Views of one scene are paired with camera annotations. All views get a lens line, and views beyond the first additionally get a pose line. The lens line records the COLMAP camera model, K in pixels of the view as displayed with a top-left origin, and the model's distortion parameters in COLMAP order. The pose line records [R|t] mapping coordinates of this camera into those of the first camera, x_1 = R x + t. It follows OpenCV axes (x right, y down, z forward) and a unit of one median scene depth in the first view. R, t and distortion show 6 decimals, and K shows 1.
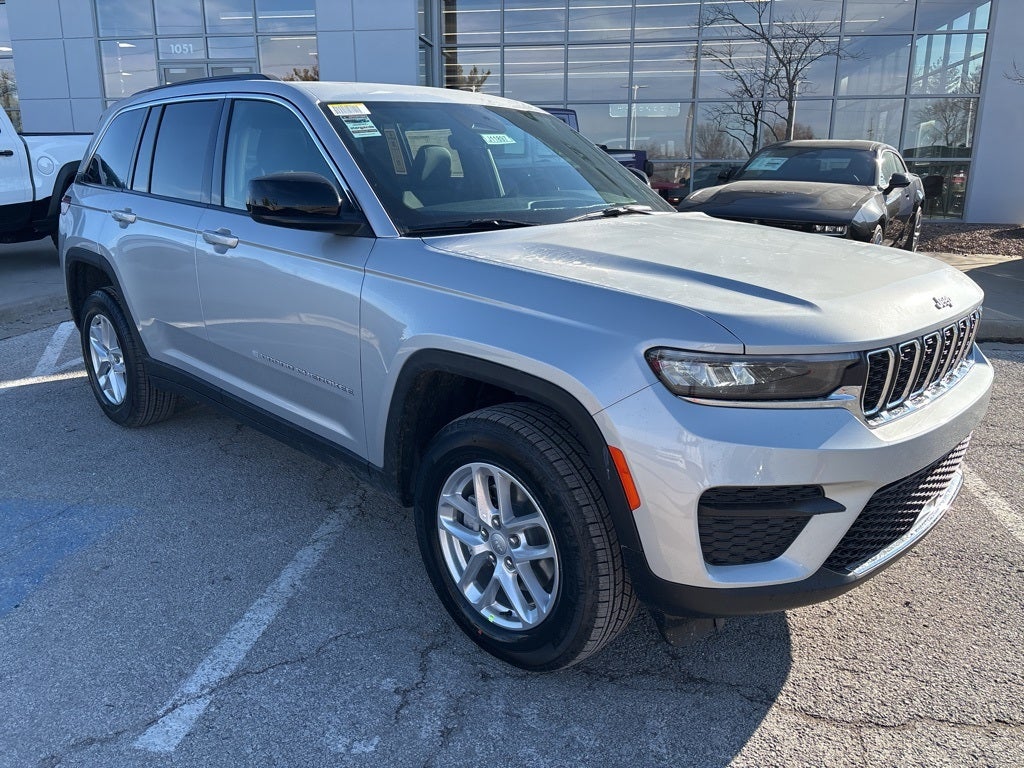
lens RADIAL K [[775.4, 0, 515.1], [0, 775.4, 391.1], [0, 0, 1]] dist [0.056549, -0.072224]
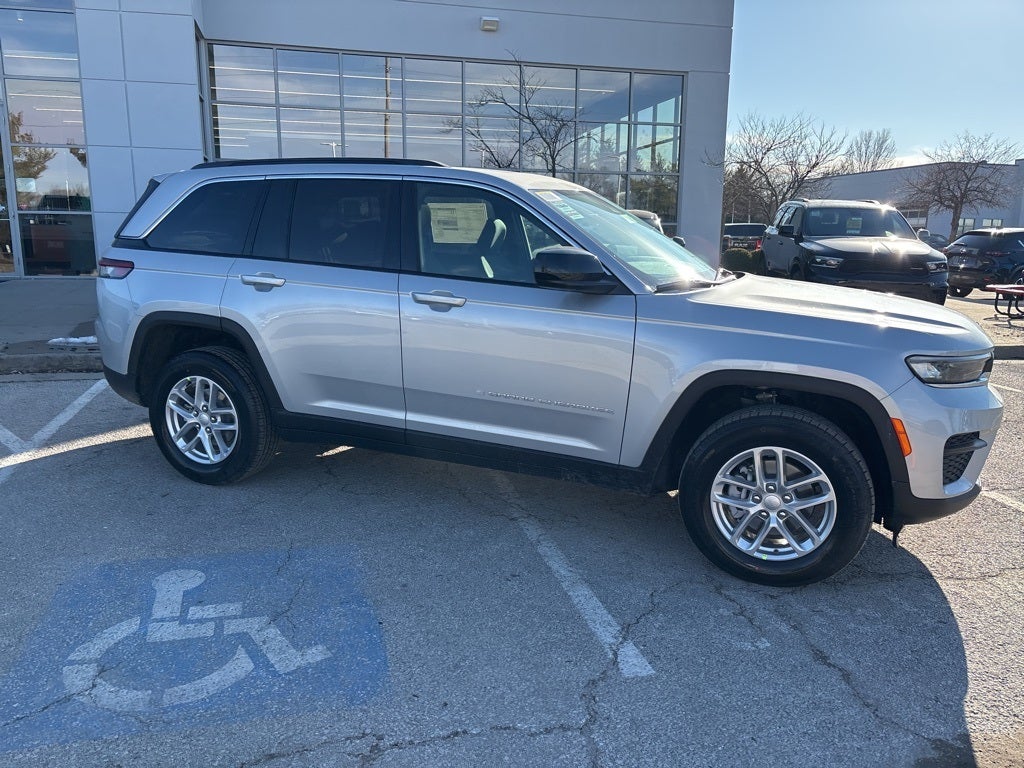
lens RADIAL K [[777.5, 0, 511.2], [0, 777.5, 390.2], [0, 0, 1]] dist [0.048964, -0.062372]
pose [[0.917737, -0.069026, 0.391144, -1.001548], [0.094467, 0.994458, -0.046153, 0.010971], [-0.385790, 0.079307, 0.919171, -0.159271]]
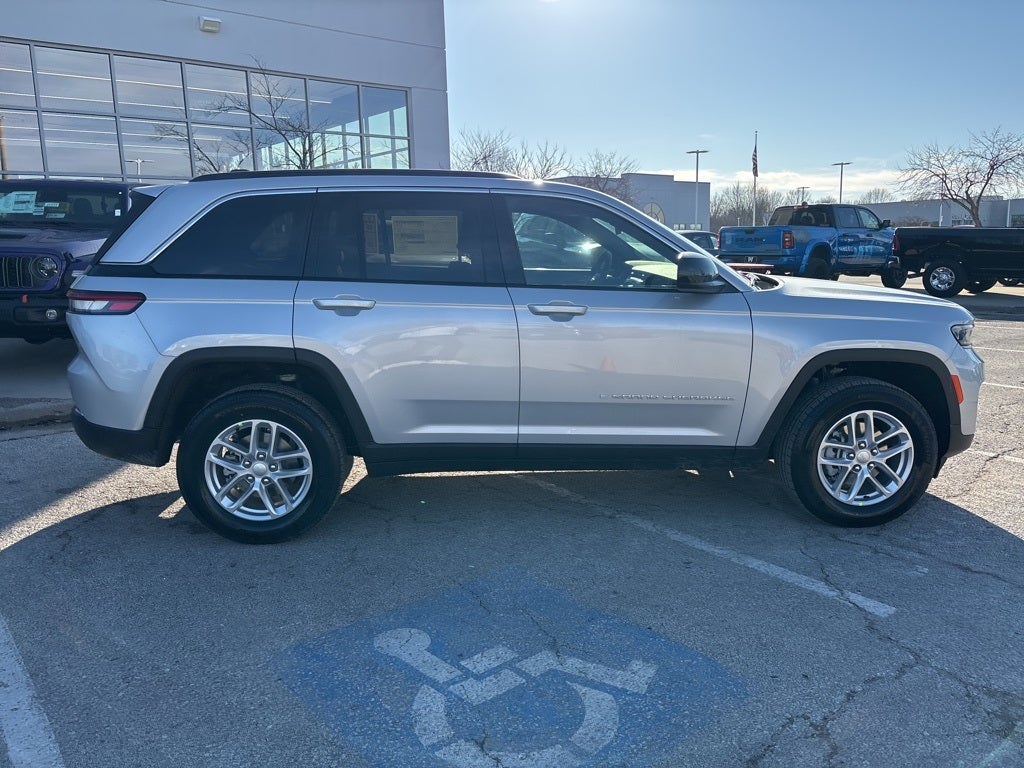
lens RADIAL K [[775.8, 0, 511.0], [0, 775.8, 380.3], [0, 0, 1]] dist [0.053989, -0.065292]
pose [[0.655867, -0.146807, 0.740463, -1.769429], [0.220213, 0.975450, -0.001658, -0.137161], [-0.722042, 0.164147, 0.672095, 0.363334]]
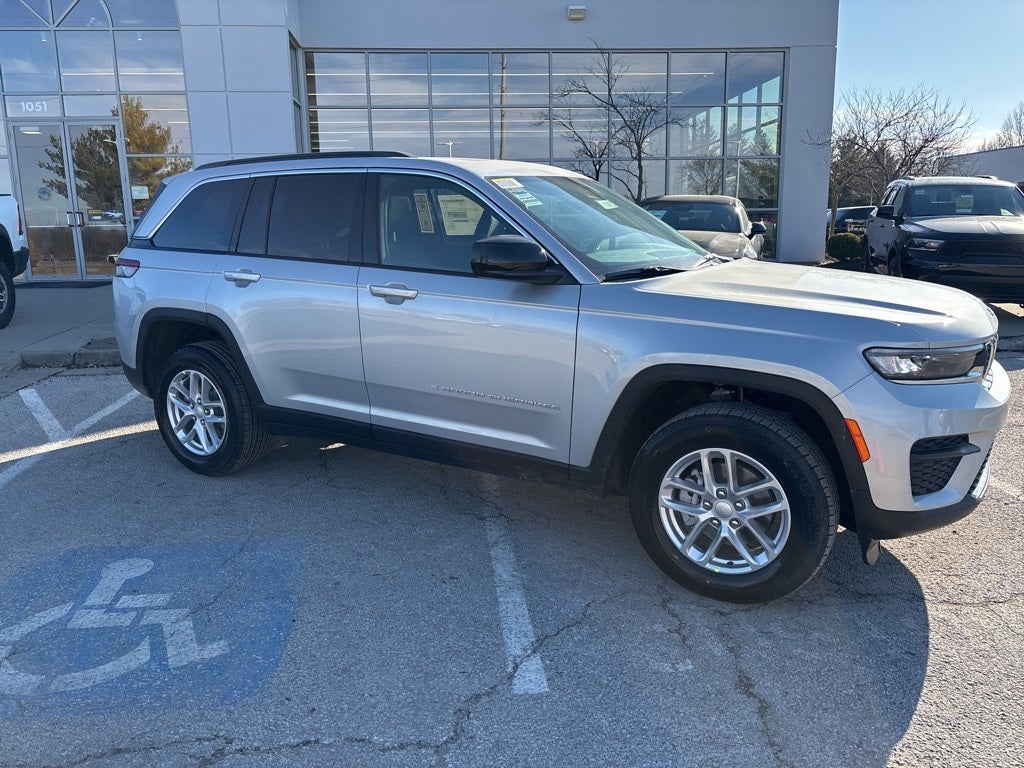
lens RADIAL K [[775.8, 0, 511.0], [0, 775.8, 380.3], [0, 0, 1]] dist [0.053989, -0.065292]
pose [[0.969122, -0.065044, 0.237847, -0.656893], [0.082484, 0.994528, -0.064116, 0.034001], [-0.232375, 0.081755, 0.969184, -0.207104]]
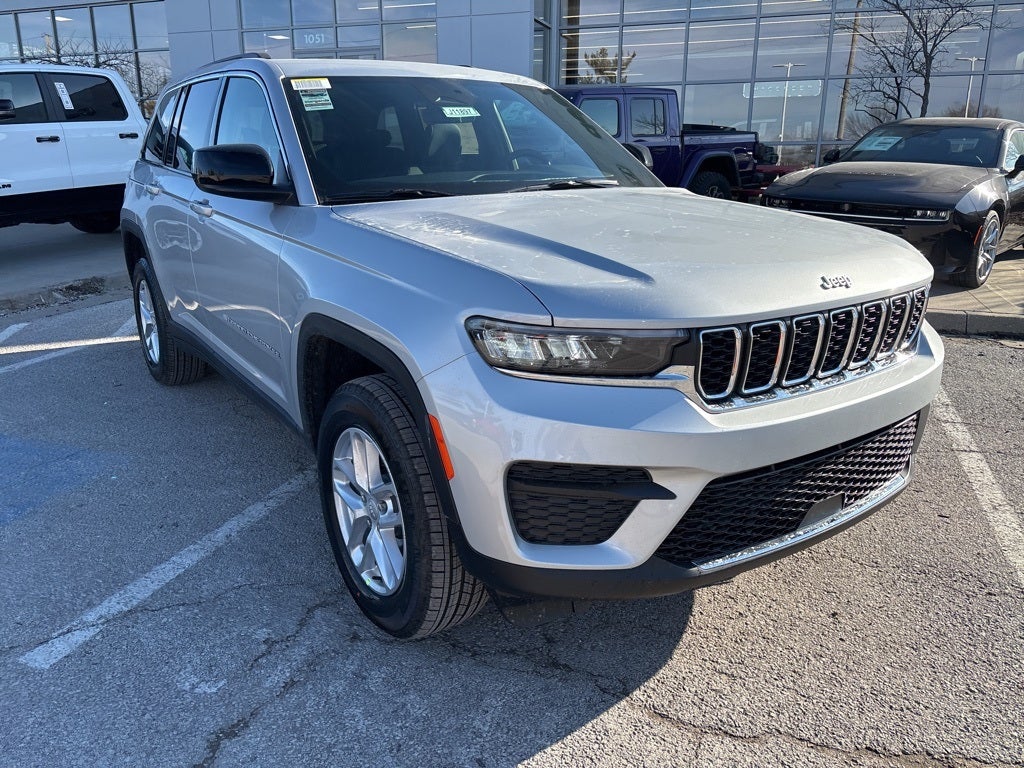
lens RADIAL K [[775.9, 0, 512.0], [0, 775.9, 384.0], [0, 0, 1]] dist [0.059118, -0.075920]
pose [[0.981636, 0.053157, -0.183208, 0.329305], [-0.051680, 0.998581, 0.012830, 0.011556], [0.183630, -0.003126, 0.982990, 0.036158]]
